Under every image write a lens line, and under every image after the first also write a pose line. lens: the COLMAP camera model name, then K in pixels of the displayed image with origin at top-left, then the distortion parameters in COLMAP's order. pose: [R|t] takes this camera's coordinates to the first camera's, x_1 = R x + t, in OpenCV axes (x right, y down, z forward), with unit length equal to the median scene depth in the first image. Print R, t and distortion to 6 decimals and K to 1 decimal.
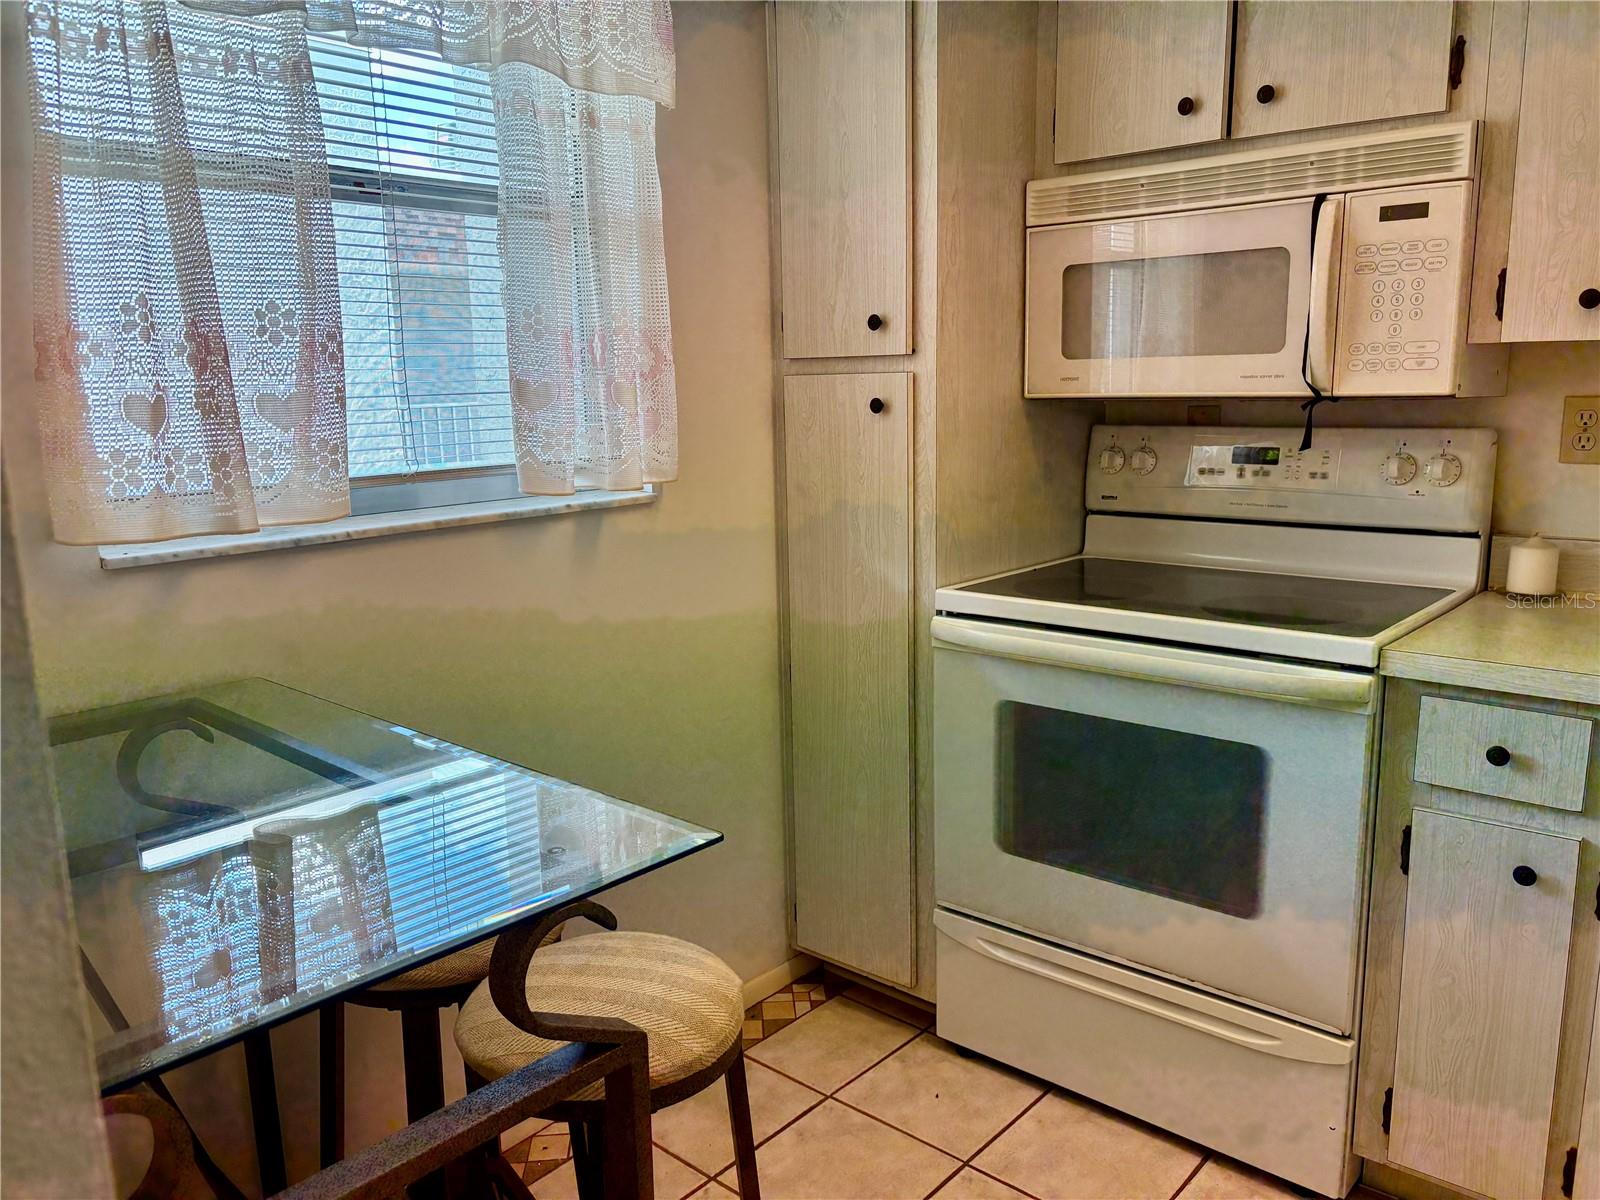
lens RADIAL K [[1207.7, 0, 803.1], [0, 1207.7, 607.3], [0, 0, 1]] dist [0.097049, -0.149774]
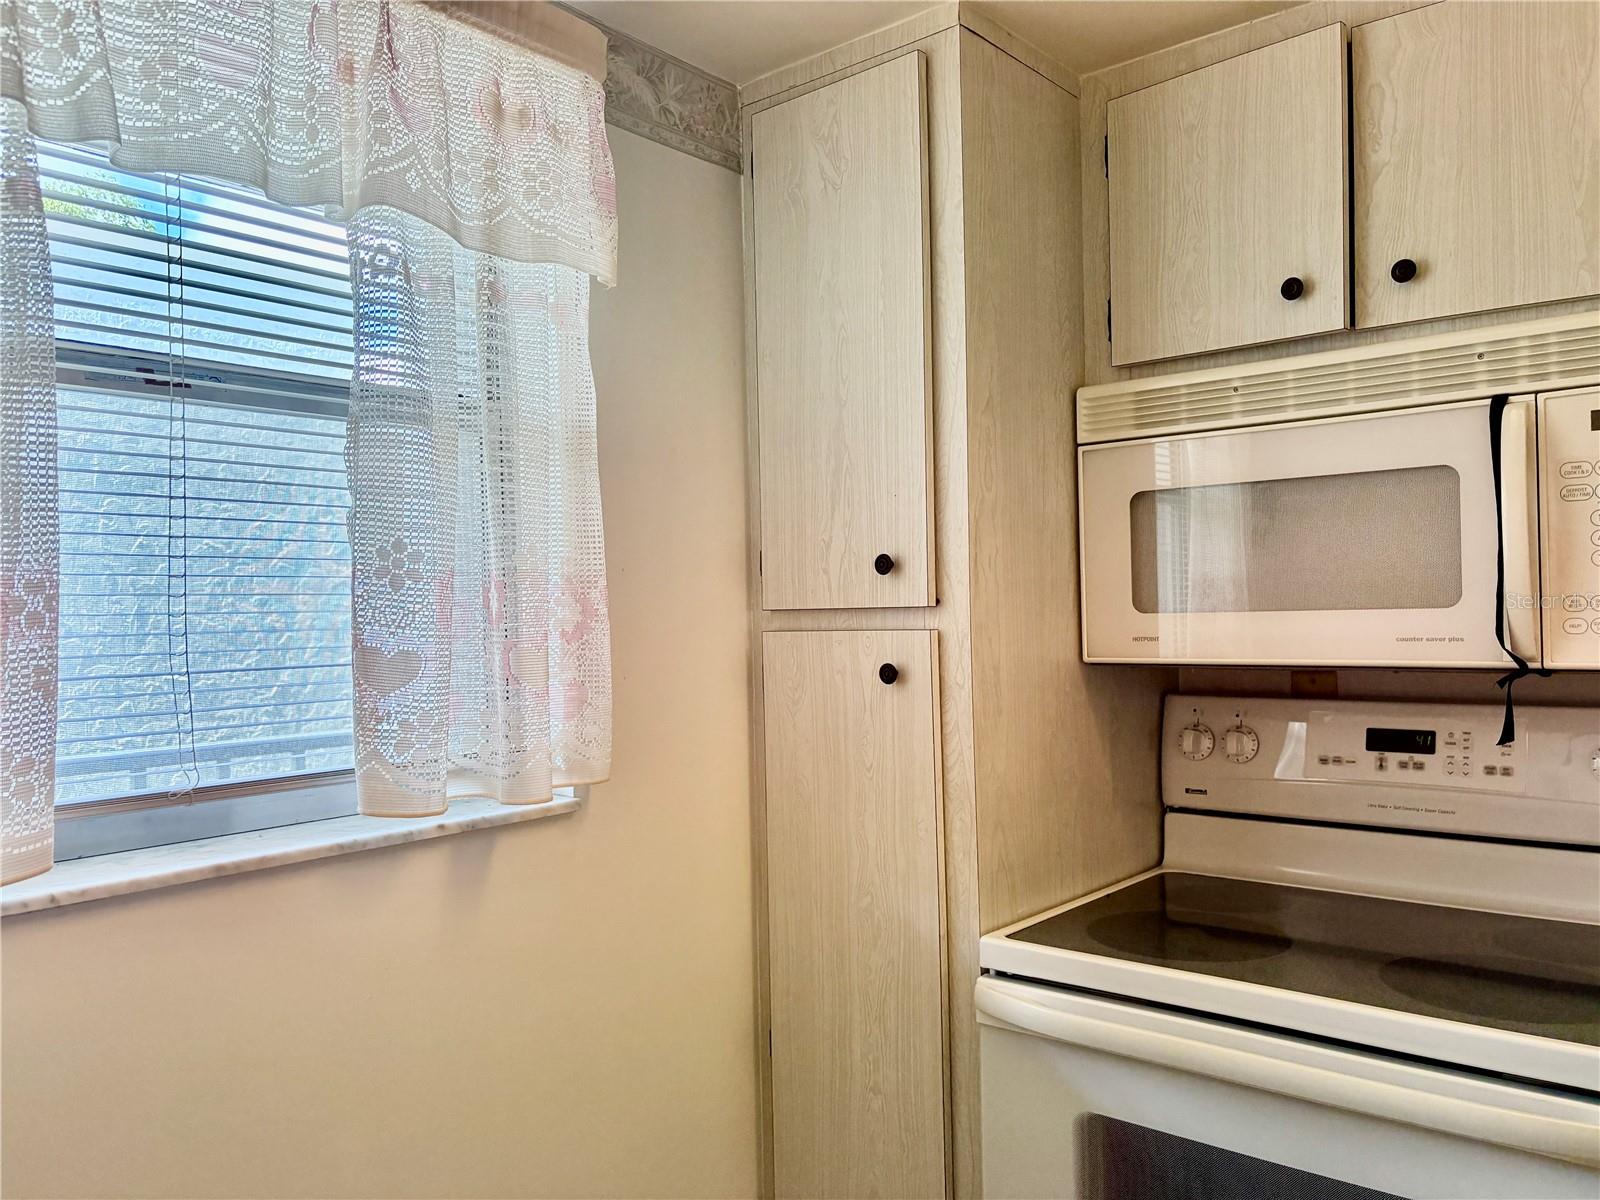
lens RADIAL K [[1207.7, 0, 803.1], [0, 1207.7, 607.3], [0, 0, 1]] dist [0.097049, -0.149774]
pose [[0.999923, -0.000870, 0.012352, 0.000162], [0.003267, 0.980723, -0.195374, -0.064838], [-0.011944, 0.195400, 0.980651, 0.283049]]
